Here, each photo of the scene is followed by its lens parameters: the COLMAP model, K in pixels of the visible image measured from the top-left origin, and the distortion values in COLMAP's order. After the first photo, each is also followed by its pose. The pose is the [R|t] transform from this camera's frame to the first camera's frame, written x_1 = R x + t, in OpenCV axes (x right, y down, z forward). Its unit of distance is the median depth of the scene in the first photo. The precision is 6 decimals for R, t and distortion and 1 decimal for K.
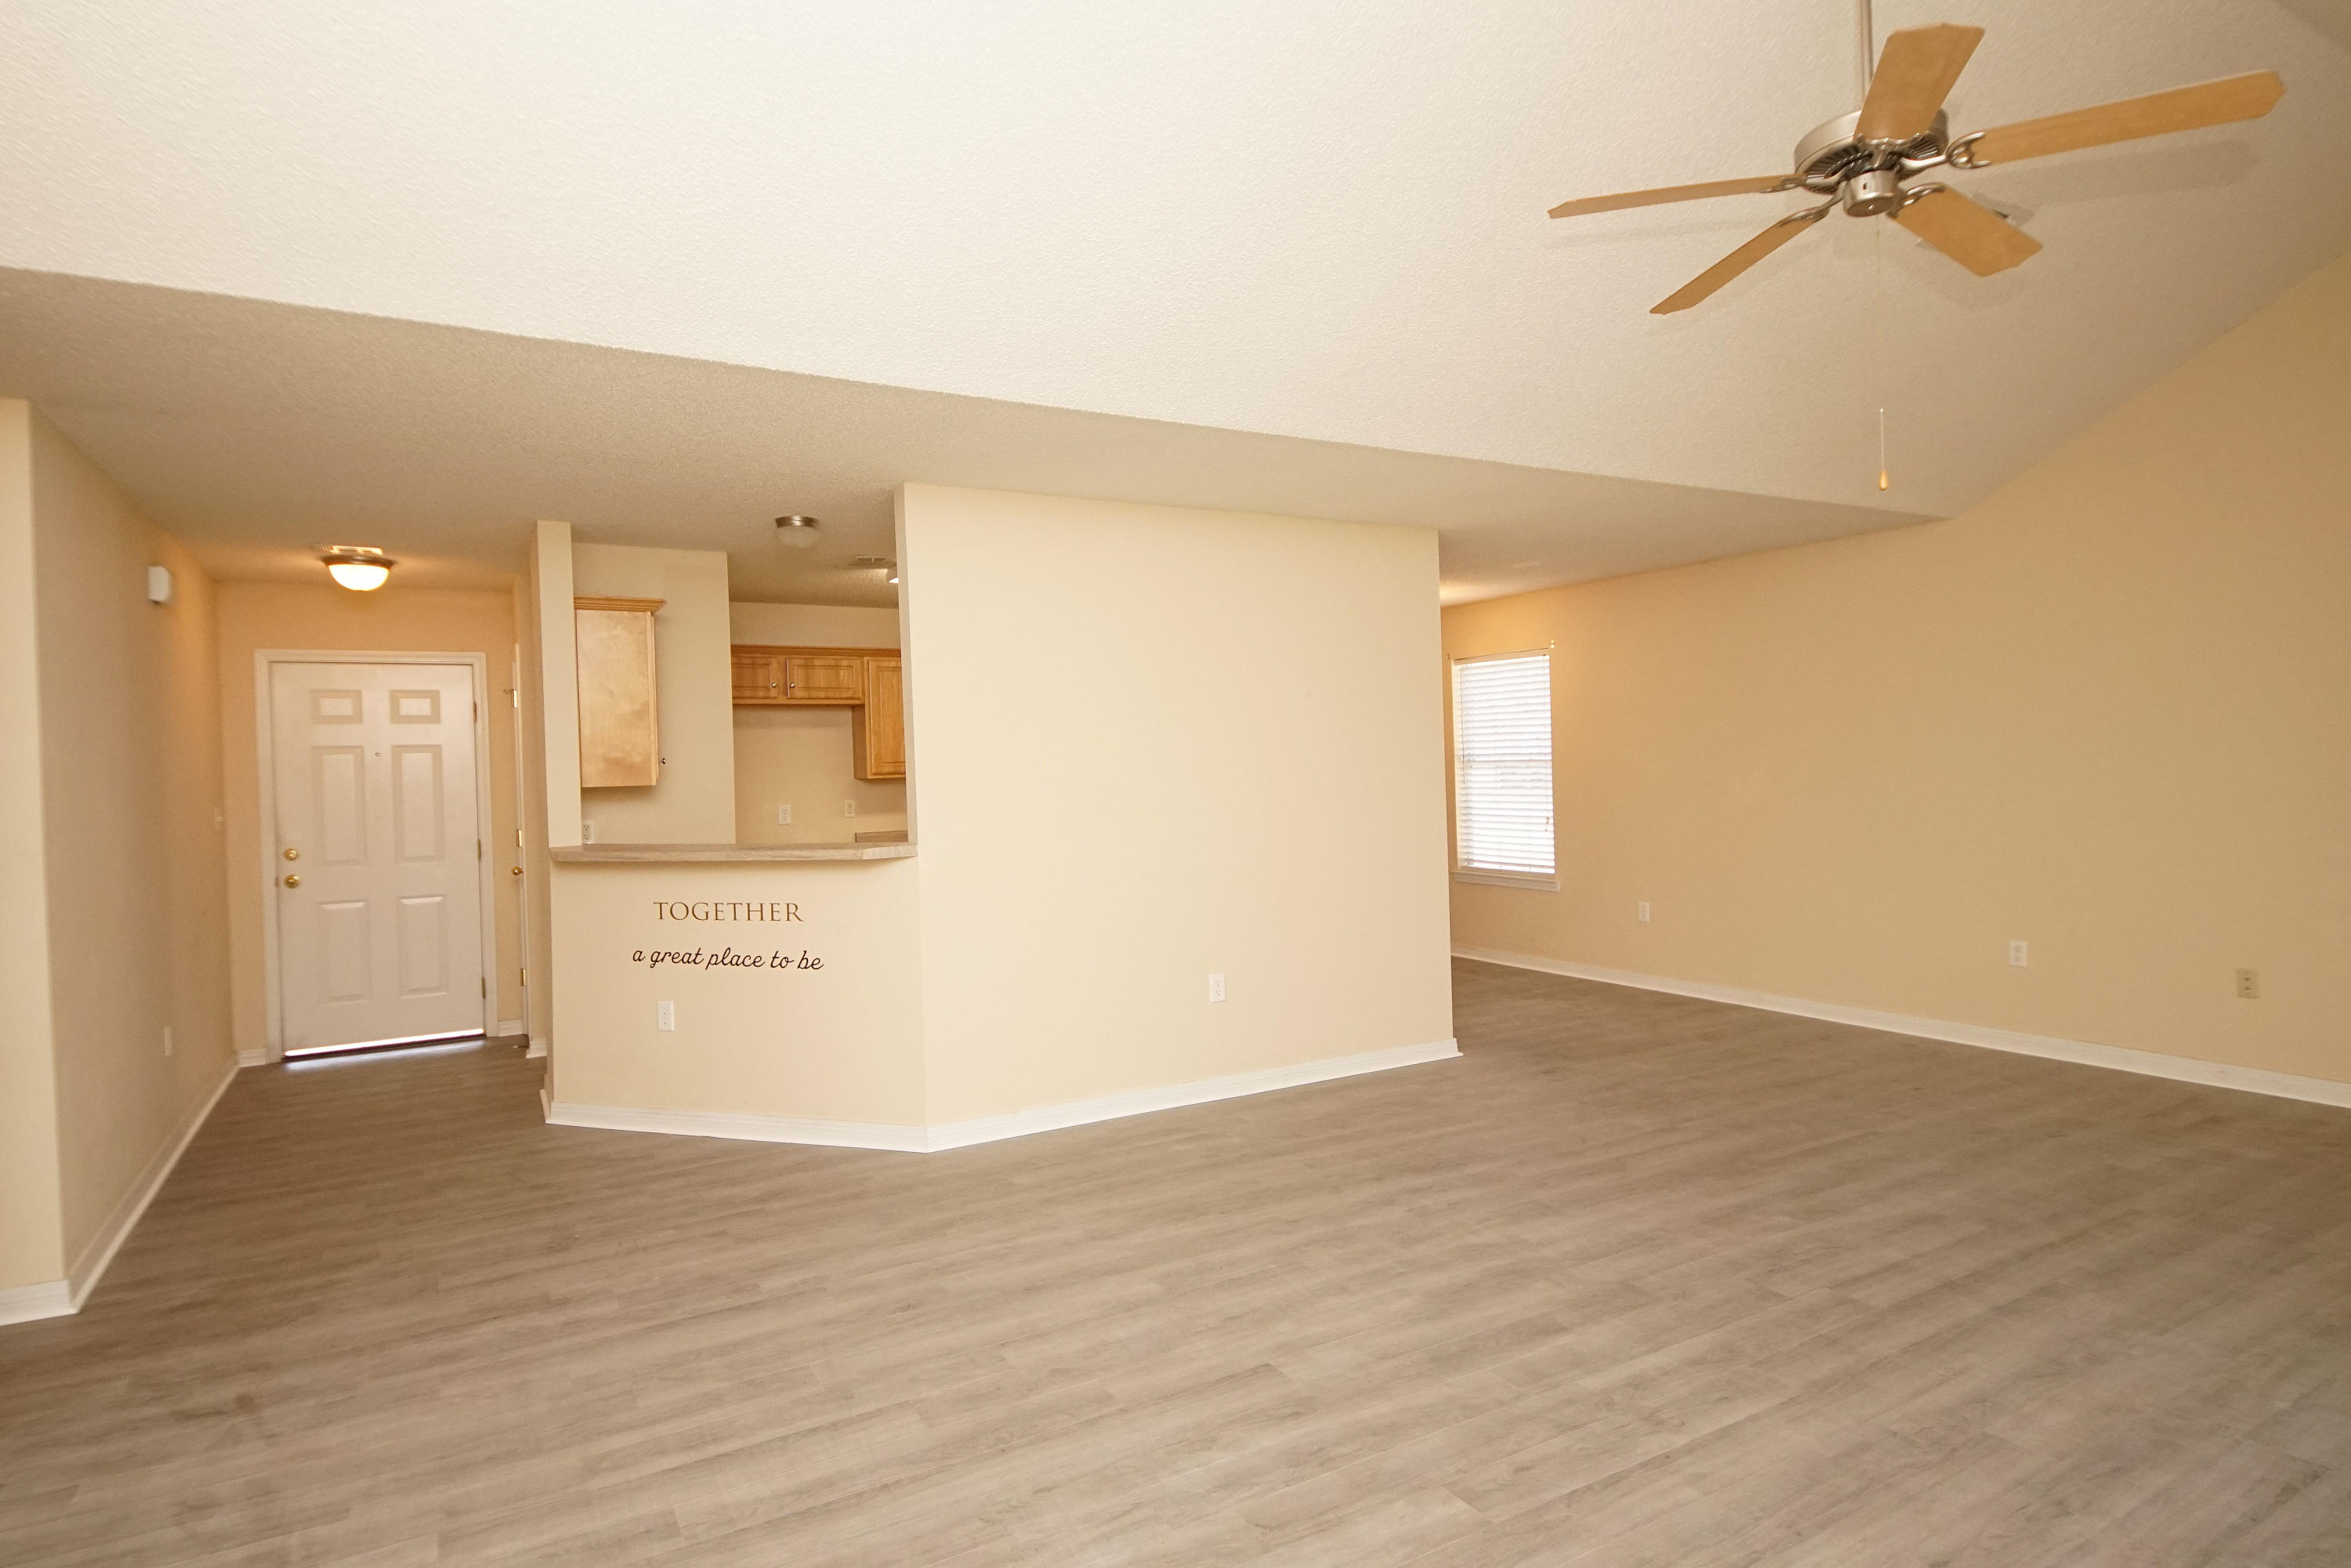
lens RADIAL K [[1260.1, 0, 1162.8], [0, 1260.1, 781.5], [0, 0, 1]] dist [0.021171, -0.016237]
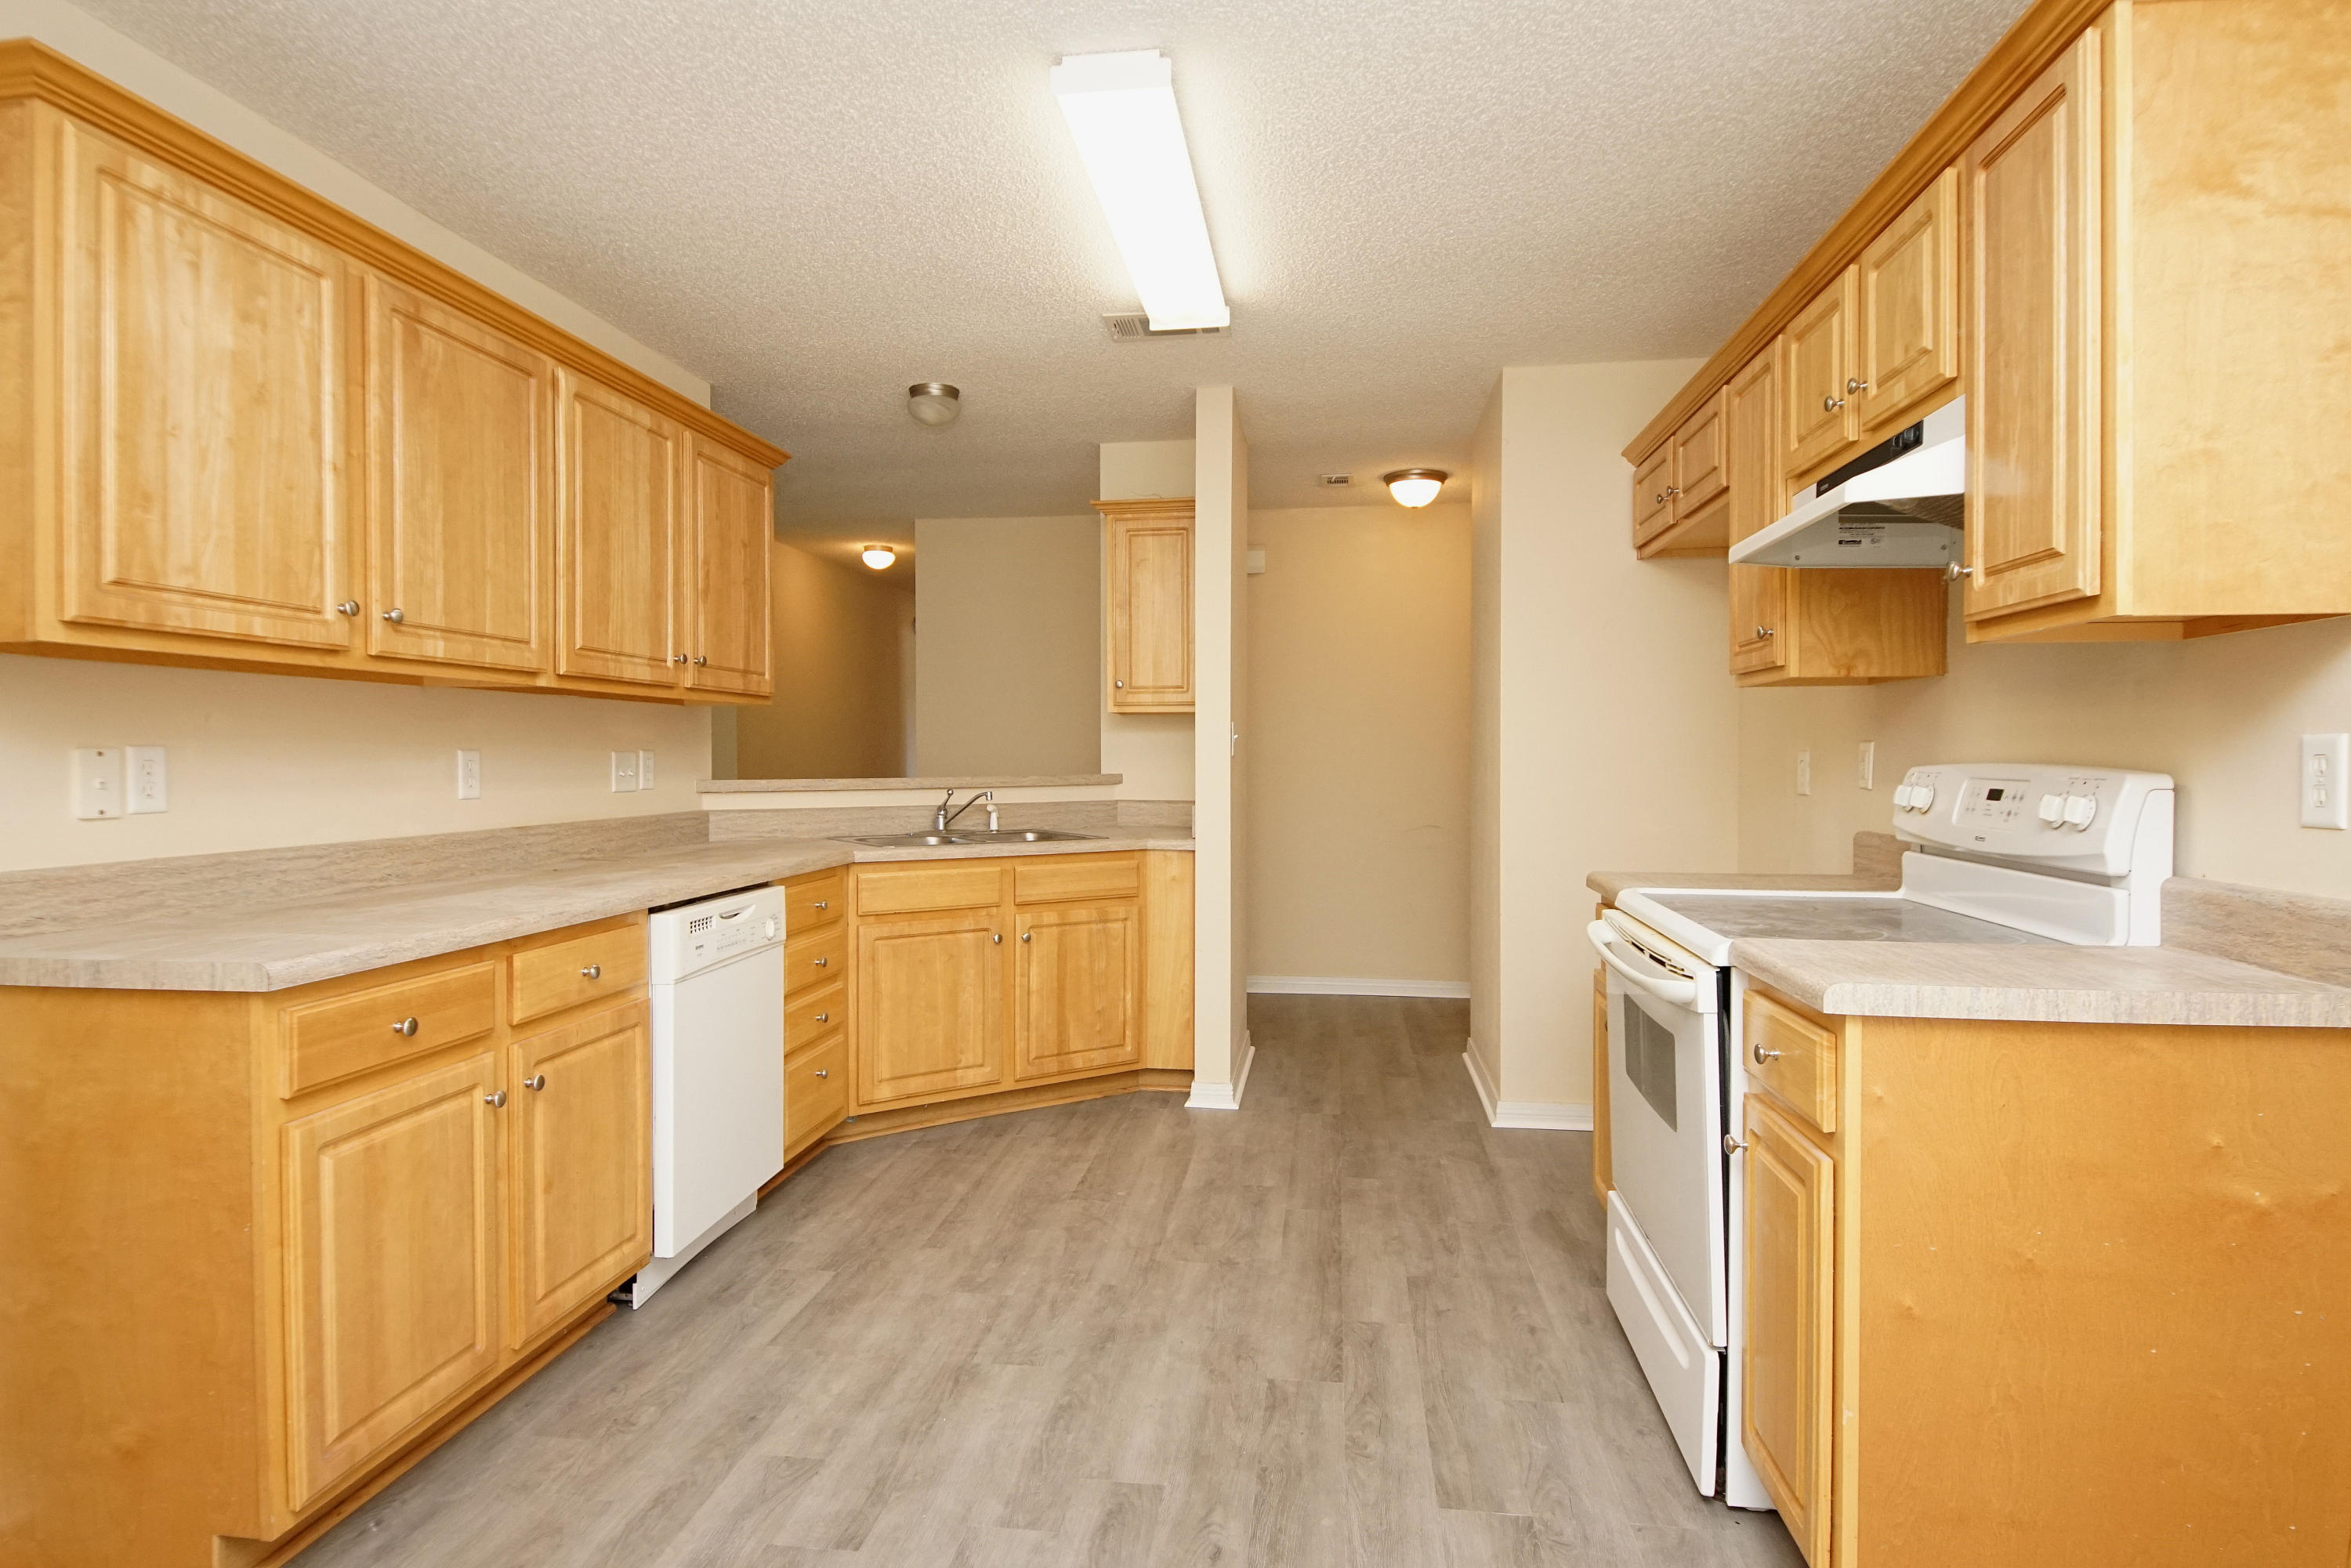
lens RADIAL K [[1260.1, 0, 1154.8], [0, 1260.1, 780.5], [0, 0, 1]] dist [0.021171, -0.016237]
pose [[-0.614714, 0.044461, -0.787496, 0.295088], [0.011375, 0.998806, 0.047512, 0.009873], [0.788668, 0.020248, -0.614486, 1.705763]]
